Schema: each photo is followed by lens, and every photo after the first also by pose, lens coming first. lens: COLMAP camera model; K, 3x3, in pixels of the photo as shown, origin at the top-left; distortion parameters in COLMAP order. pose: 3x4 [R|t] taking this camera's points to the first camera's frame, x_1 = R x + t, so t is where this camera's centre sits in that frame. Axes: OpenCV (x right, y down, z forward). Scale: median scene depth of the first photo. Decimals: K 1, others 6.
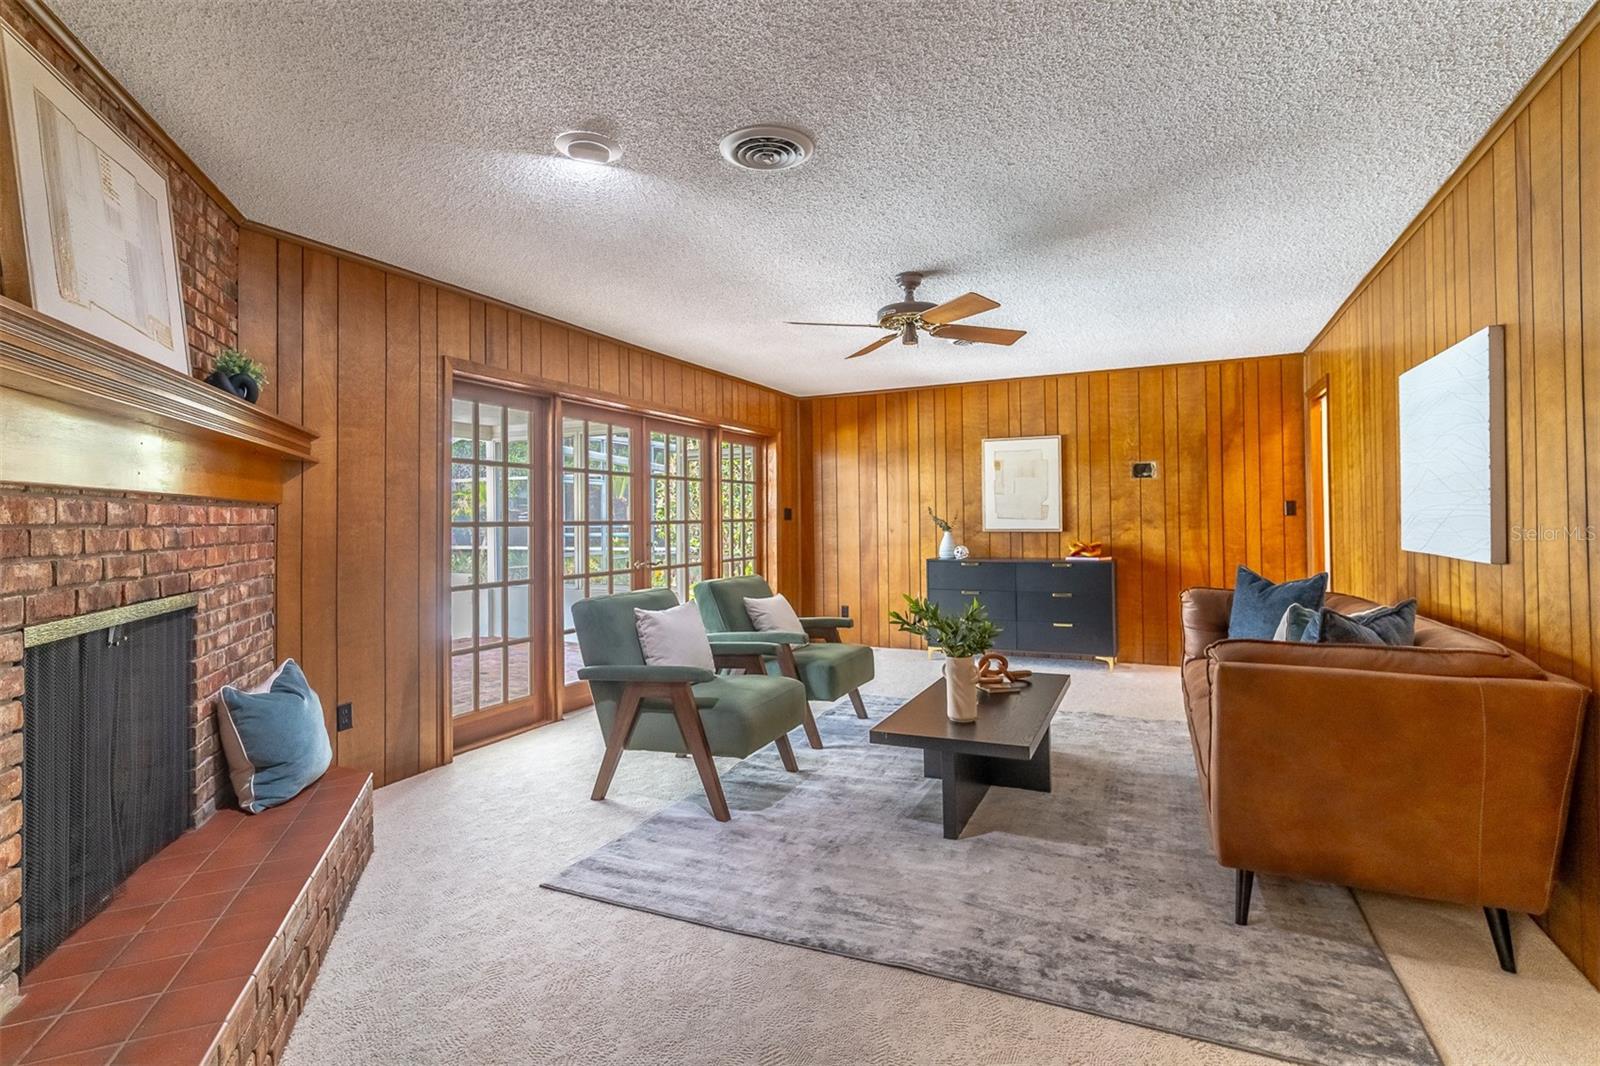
lens RADIAL K [[771.0, 0, 810.9], [0, 771.0, 505.2], [0, 0, 1]] dist [0.001118, 0.000242]
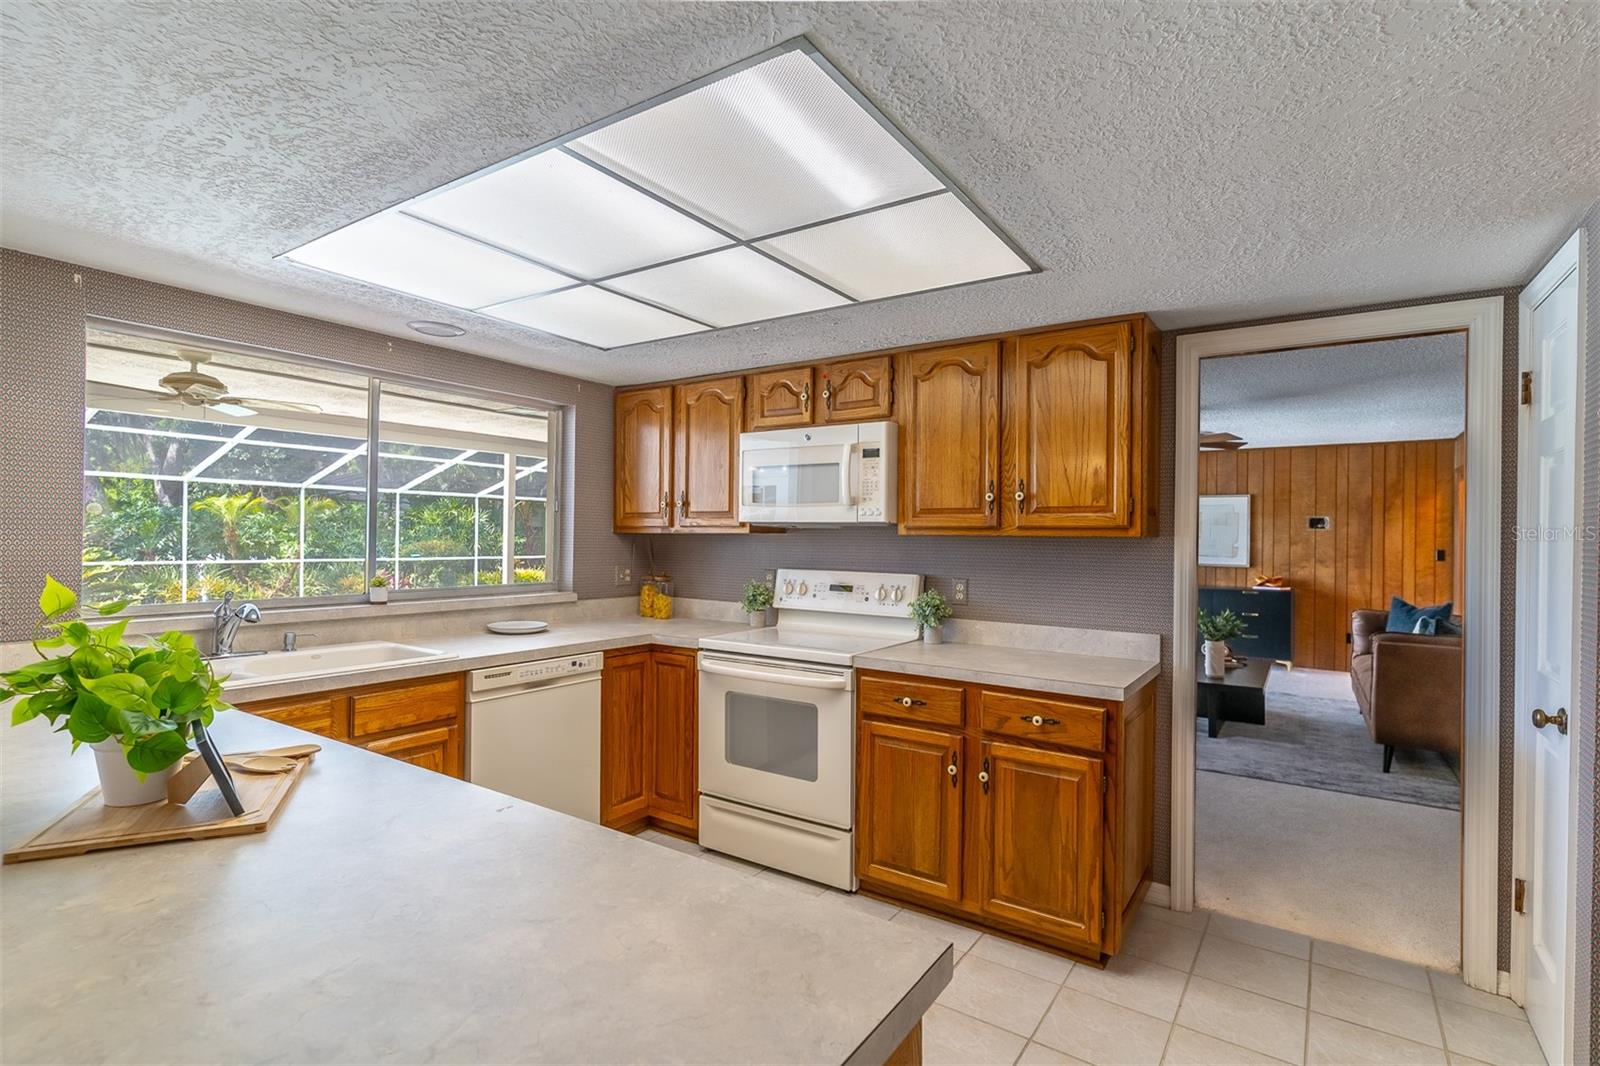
lens RADIAL K [[771.0, 0, 798.2], [0, 771.0, 530.9], [0, 0, 1]] dist [0.001118, 0.000242]
pose [[0.986876, 0.023403, -0.159777, -0.248310], [-0.021792, 0.999693, 0.011830, -0.029250], [0.160005, -0.008193, 0.987082, -0.470038]]
